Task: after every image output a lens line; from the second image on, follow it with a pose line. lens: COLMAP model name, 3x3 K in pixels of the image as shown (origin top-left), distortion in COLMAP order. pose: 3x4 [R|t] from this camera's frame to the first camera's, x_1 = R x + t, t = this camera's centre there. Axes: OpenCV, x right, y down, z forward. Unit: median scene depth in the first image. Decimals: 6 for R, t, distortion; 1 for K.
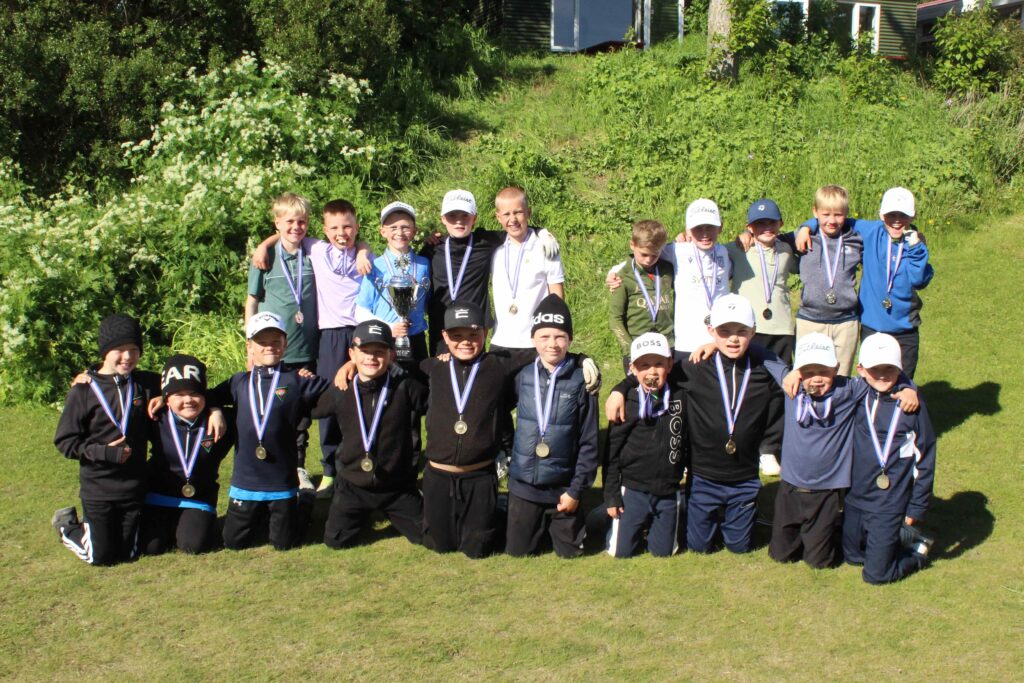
lens RADIAL K [[1184.2, 0, 512.0], [0, 1184.2, 341.5], [0, 0, 1]] dist [-0.123936, 0.185074]
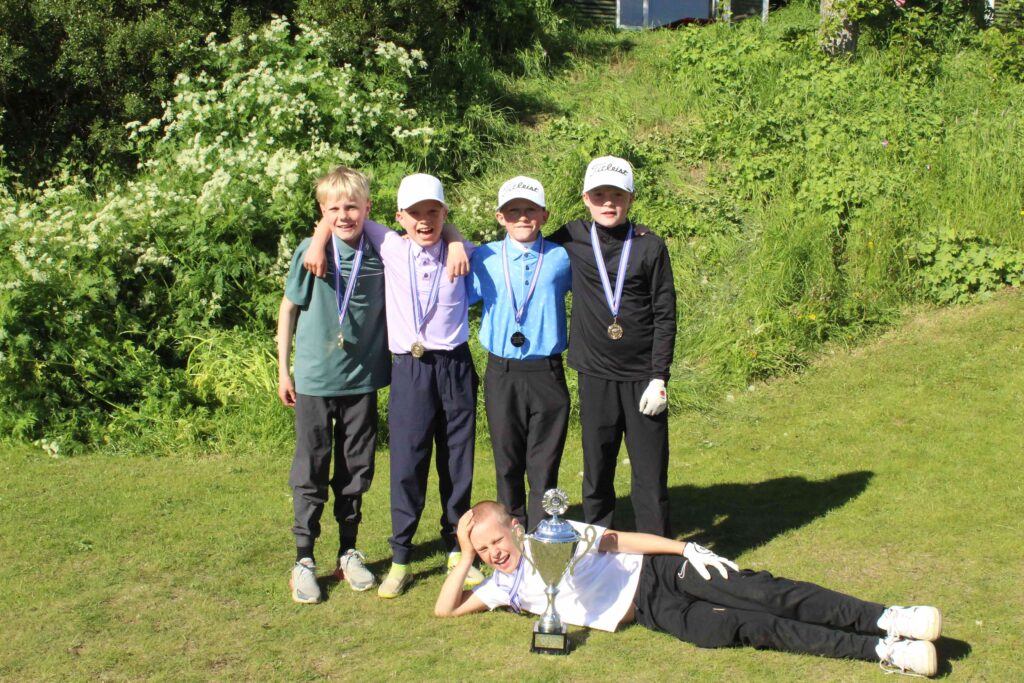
lens RADIAL K [[1288.0, 0, 512.0], [0, 1288.0, 341.5], [0, 0, 1]] dist [-0.086655, 0.112951]
pose [[0.999663, 0.007105, -0.024964, -0.035402], [-0.007511, 0.999840, -0.016230, -0.001676], [0.024844, 0.016412, 0.999557, 0.099498]]
